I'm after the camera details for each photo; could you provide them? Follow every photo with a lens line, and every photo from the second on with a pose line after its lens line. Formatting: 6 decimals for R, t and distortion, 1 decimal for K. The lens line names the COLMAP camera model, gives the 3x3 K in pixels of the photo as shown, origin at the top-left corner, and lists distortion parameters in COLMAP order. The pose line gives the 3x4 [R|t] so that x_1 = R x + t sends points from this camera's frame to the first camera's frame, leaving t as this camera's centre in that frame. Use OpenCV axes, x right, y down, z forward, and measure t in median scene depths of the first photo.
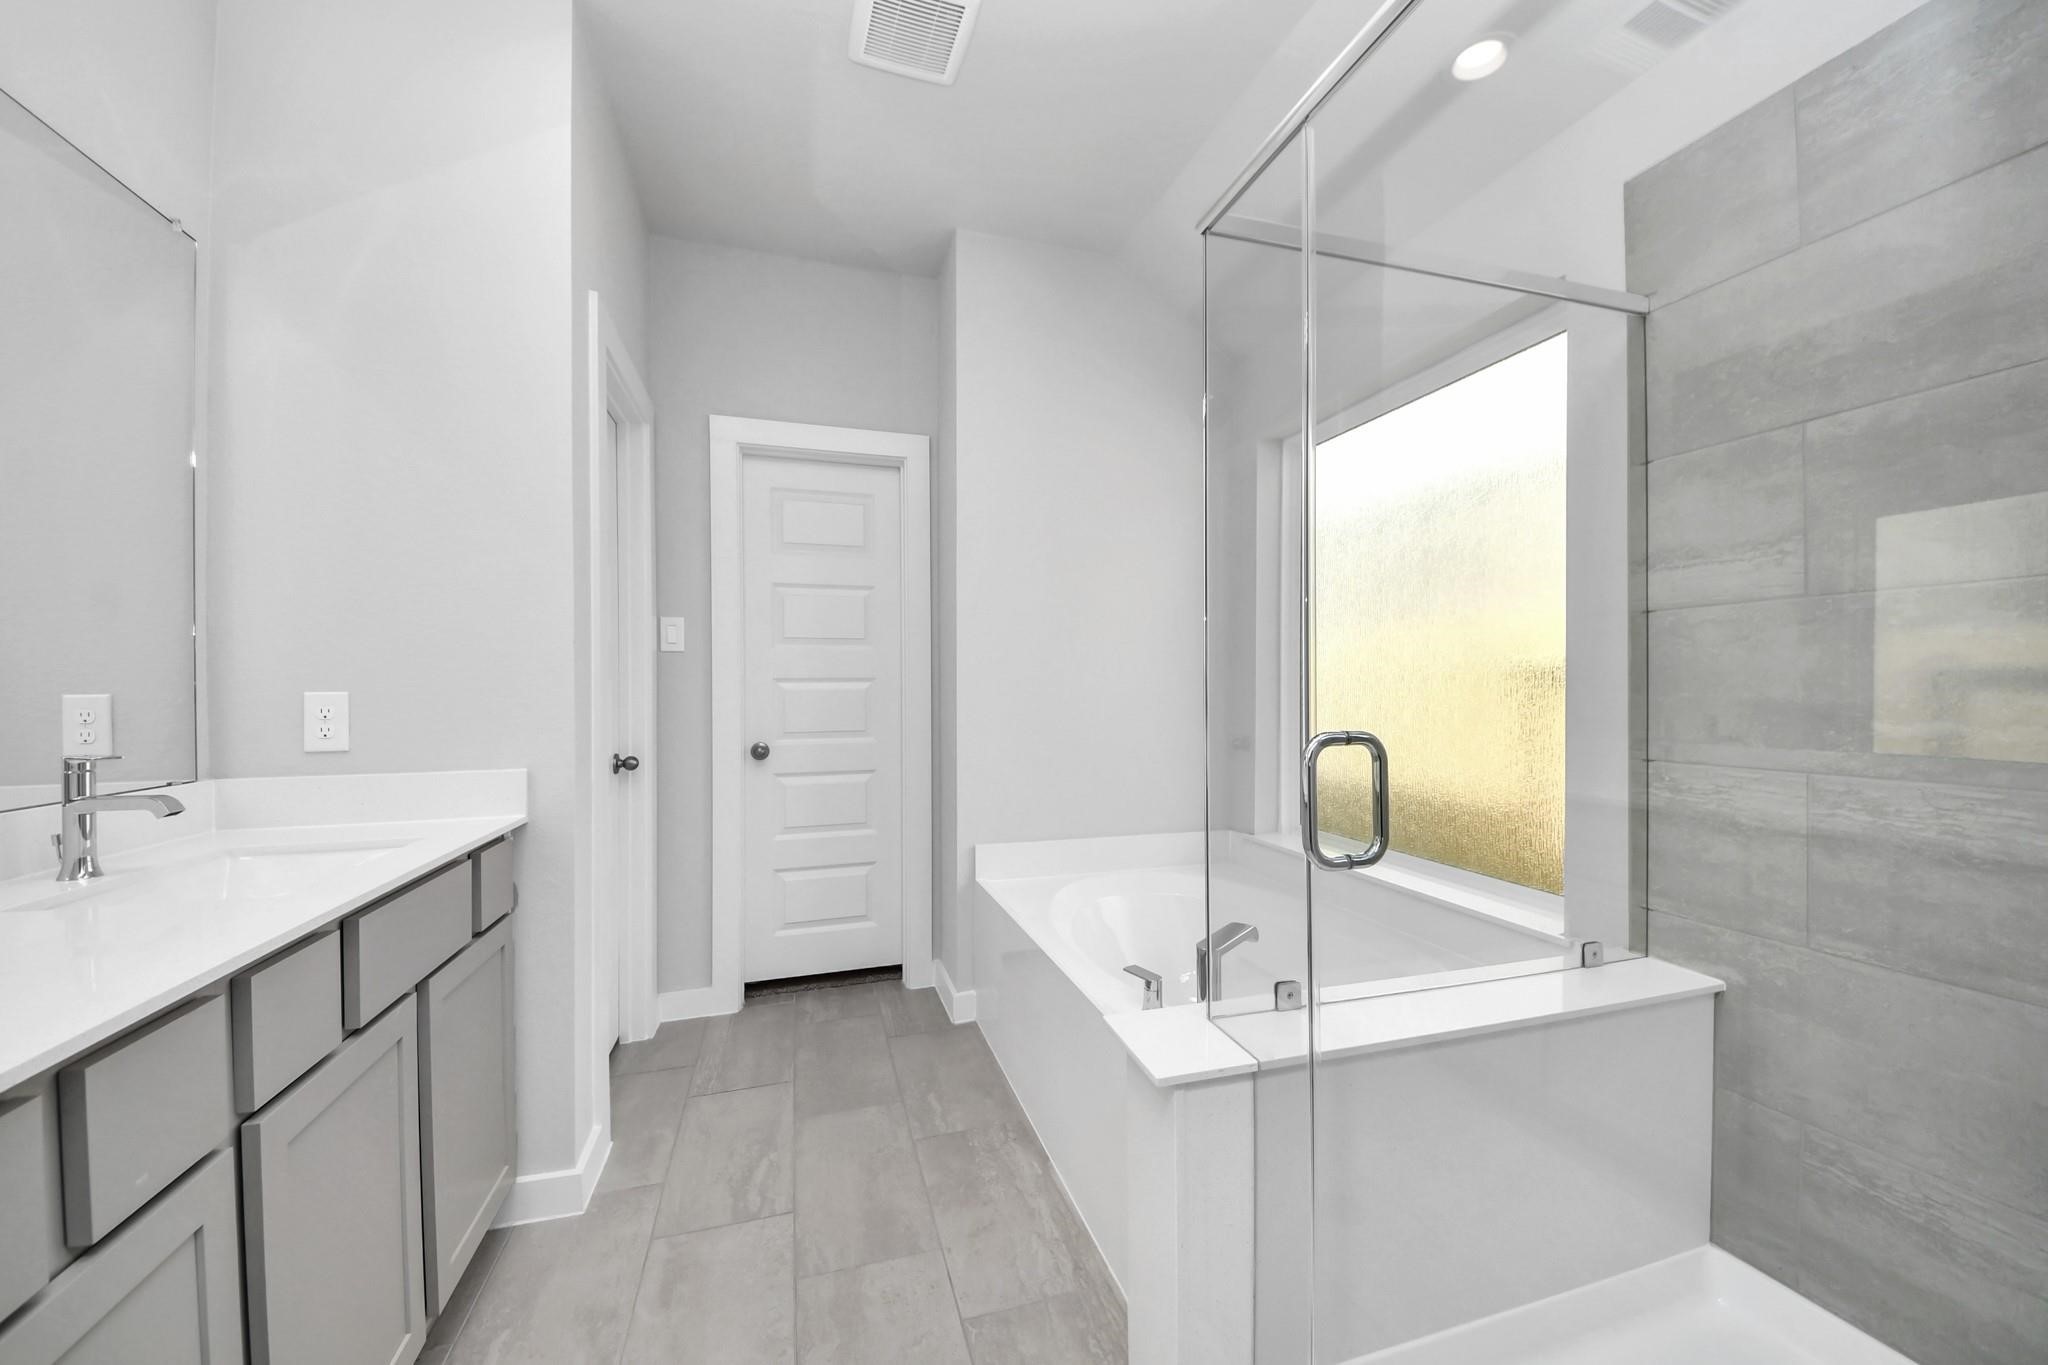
lens RADIAL K [[745.5, 0, 1029.1], [0, 745.5, 685.4], [0, 0, 1]] dist [0.053365, -0.026931]
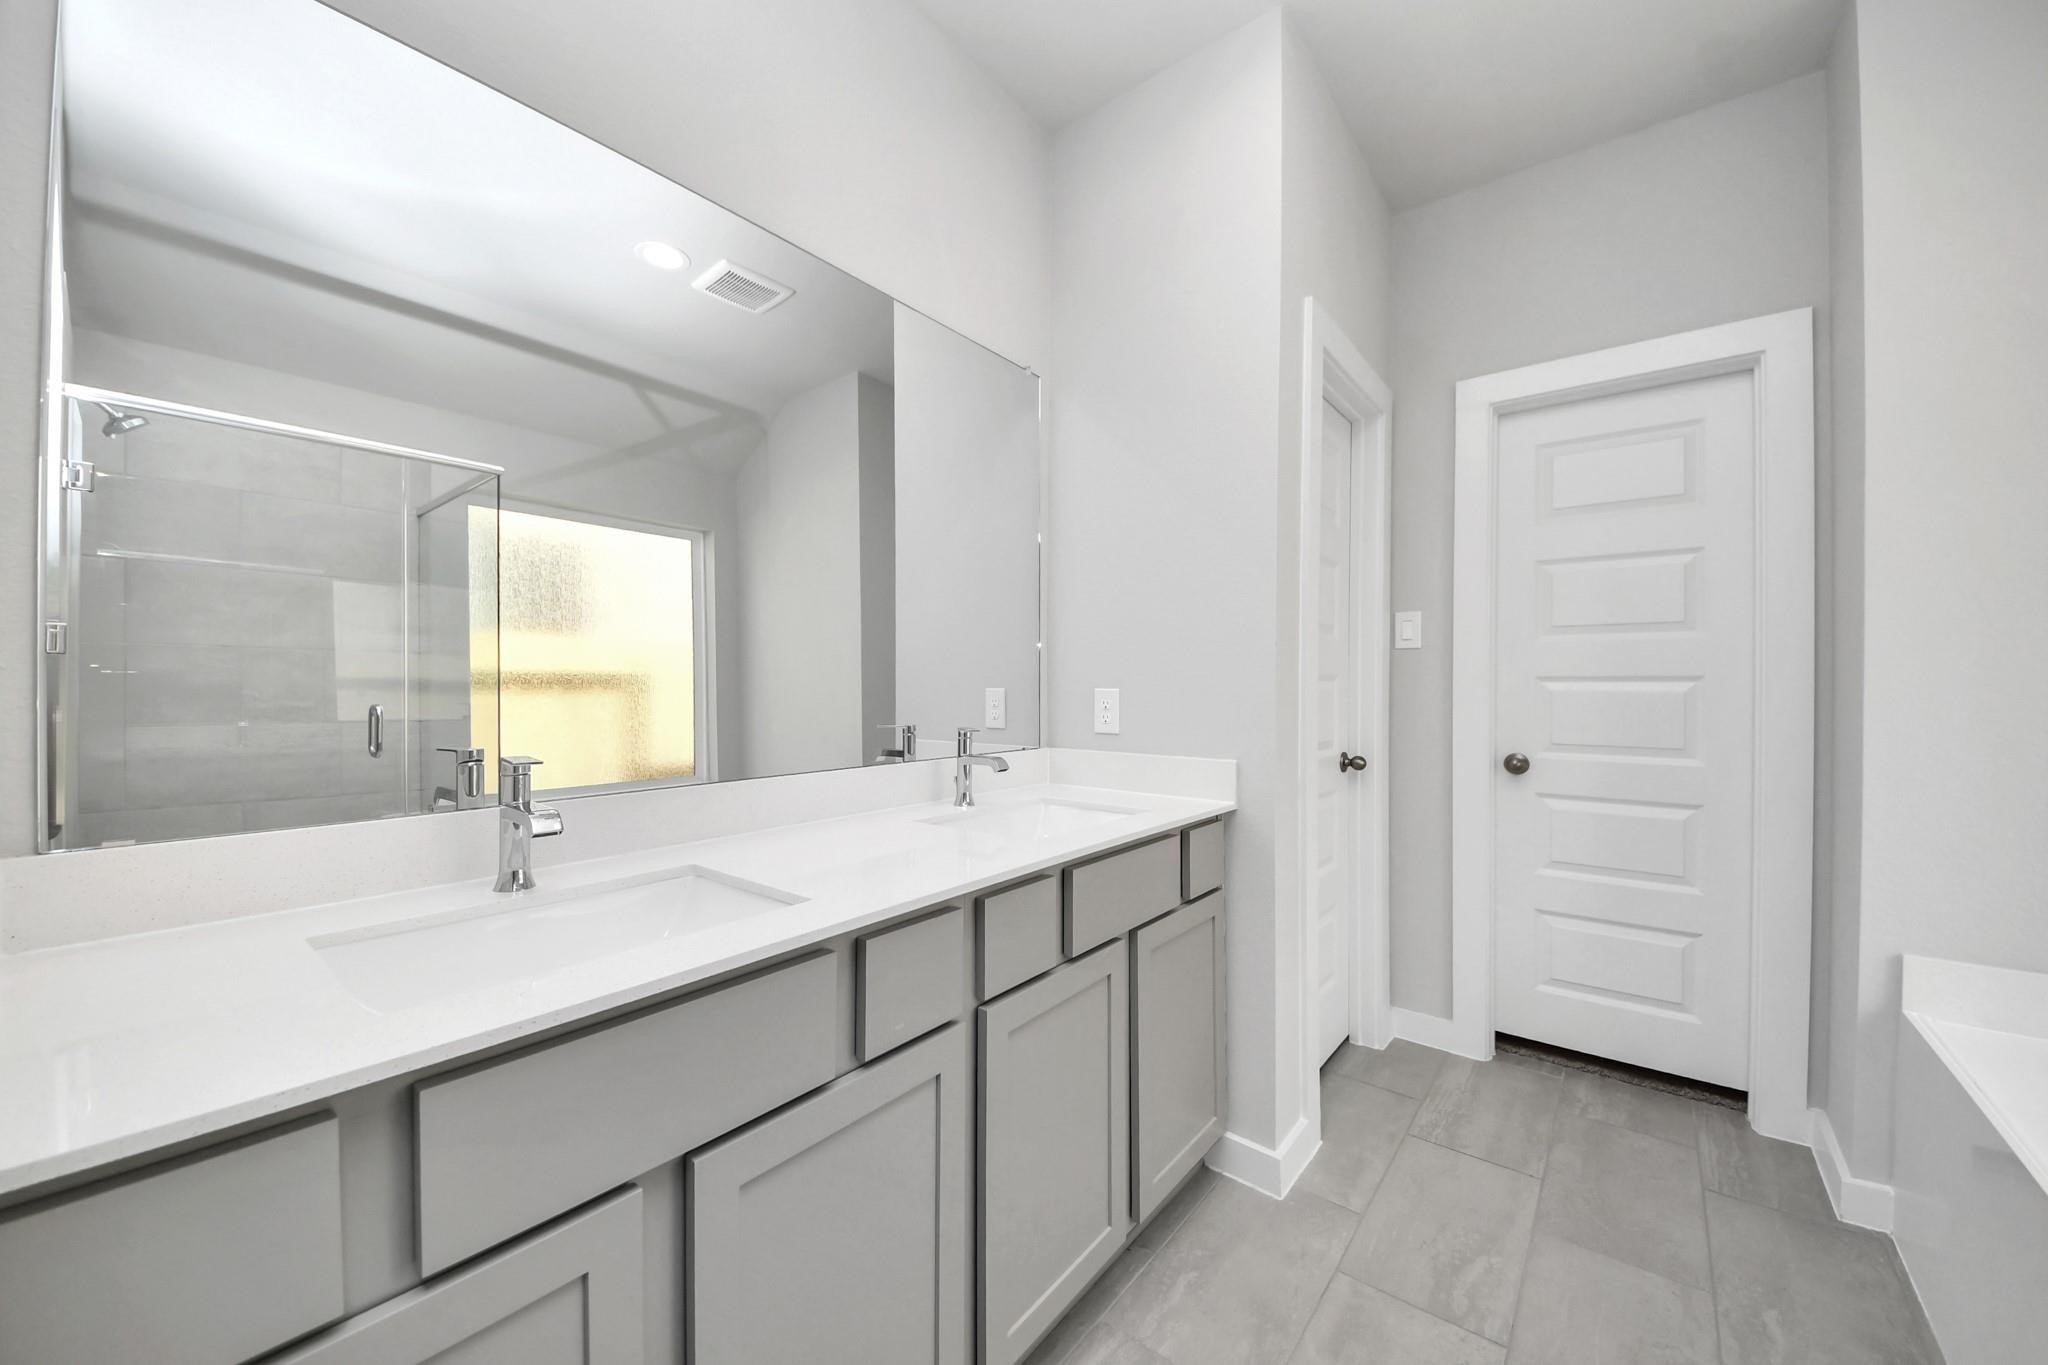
lens RADIAL K [[745.5, 0, 1029.1], [0, 745.5, 685.4], [0, 0, 1]] dist [0.053365, -0.026931]
pose [[0.573064, 0.011672, -0.819427, 0.044315], [-0.008218, 0.999930, 0.008496, -0.004778], [0.819469, 0.001865, 0.573120, 0.111929]]
